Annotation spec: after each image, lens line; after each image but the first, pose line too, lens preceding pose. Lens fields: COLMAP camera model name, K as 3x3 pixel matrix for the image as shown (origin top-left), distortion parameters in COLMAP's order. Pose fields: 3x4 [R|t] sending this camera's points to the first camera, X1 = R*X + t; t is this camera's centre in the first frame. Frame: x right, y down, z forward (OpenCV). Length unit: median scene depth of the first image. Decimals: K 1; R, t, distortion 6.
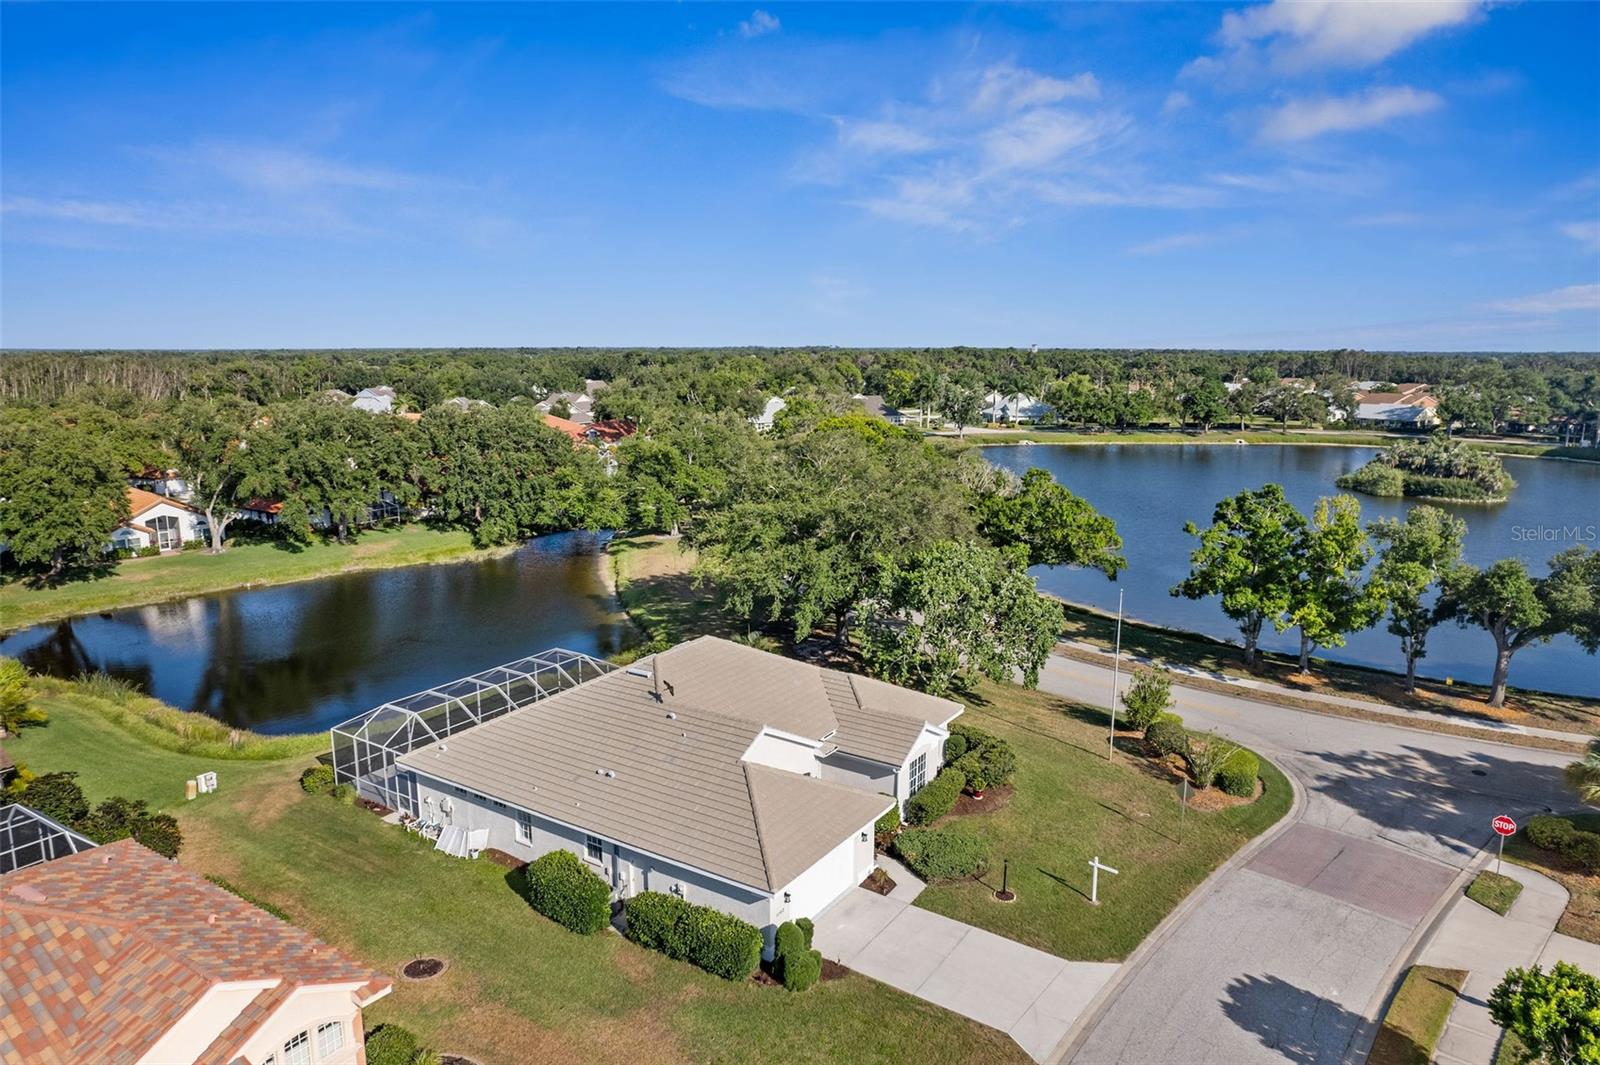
lens RADIAL K [[1032.2, 0, 800.0], [0, 1032.2, 532.5], [0, 0, 1]] dist [-0.084236, 0.080463]
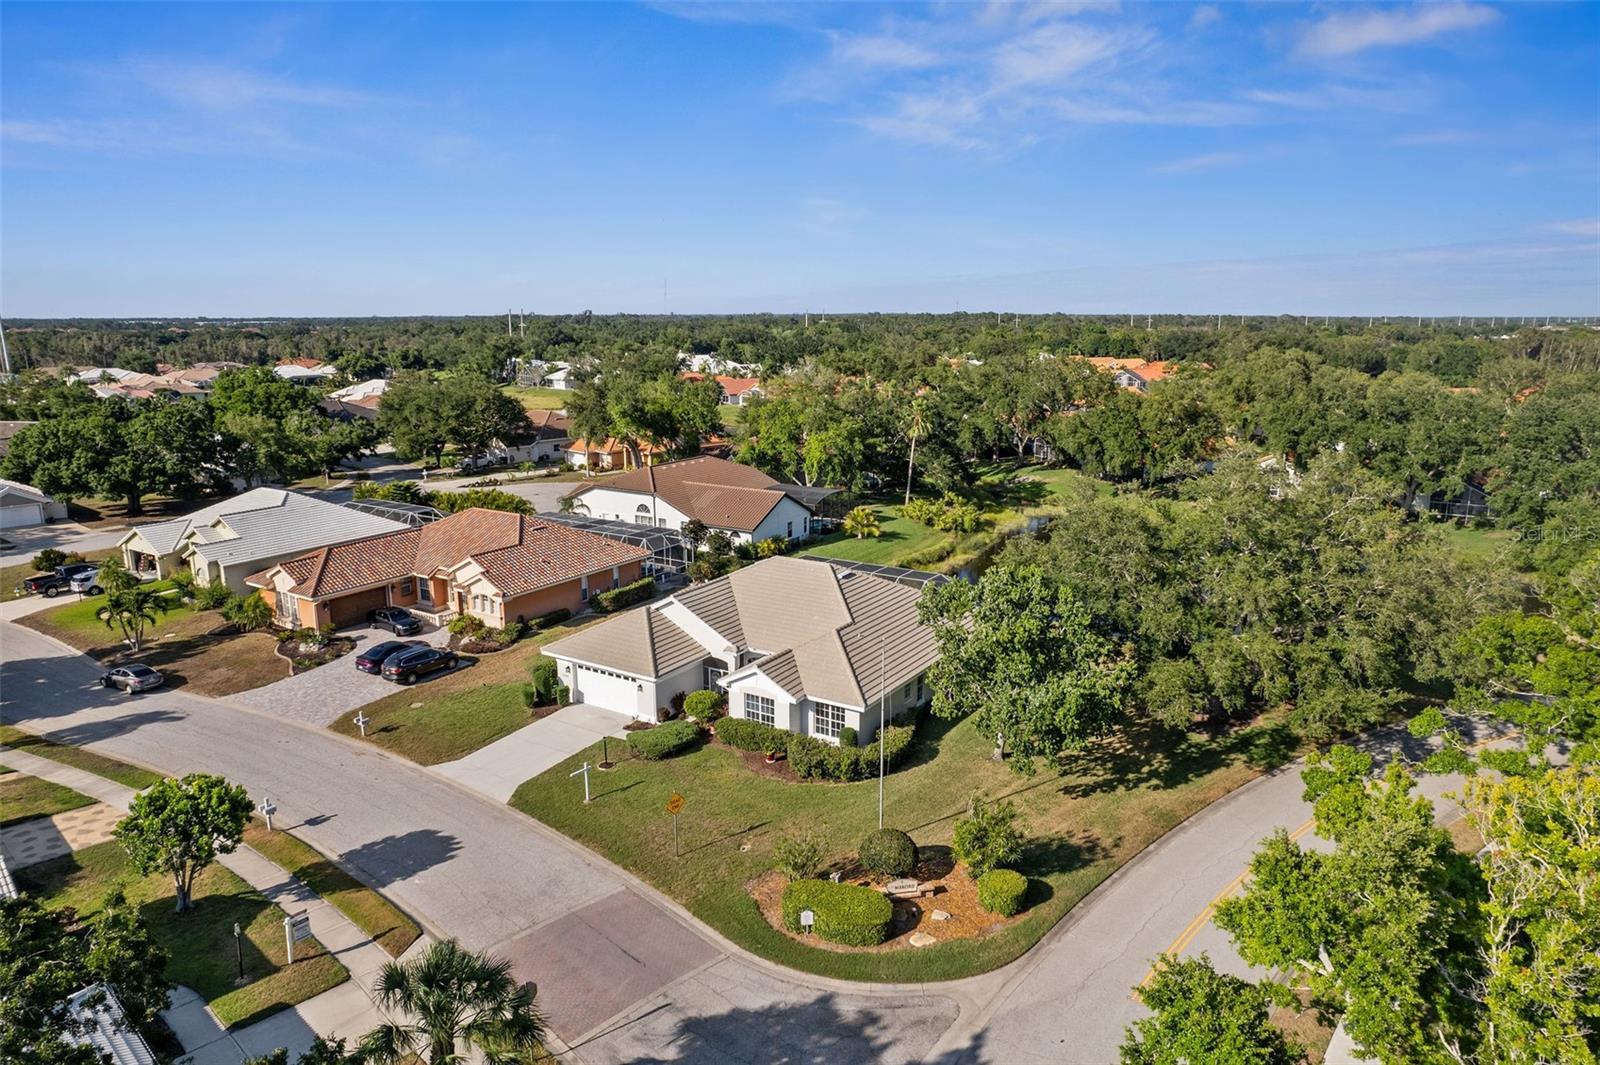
lens RADIAL K [[1032.2, 0, 800.0], [0, 1032.2, 532.5], [0, 0, 1]] dist [-0.084236, 0.080463]
pose [[0.010774, 0.207779, -0.978116, 1.358325], [-0.176487, 0.963212, 0.202669, -0.217861], [0.984244, 0.170441, 0.047047, 1.104673]]
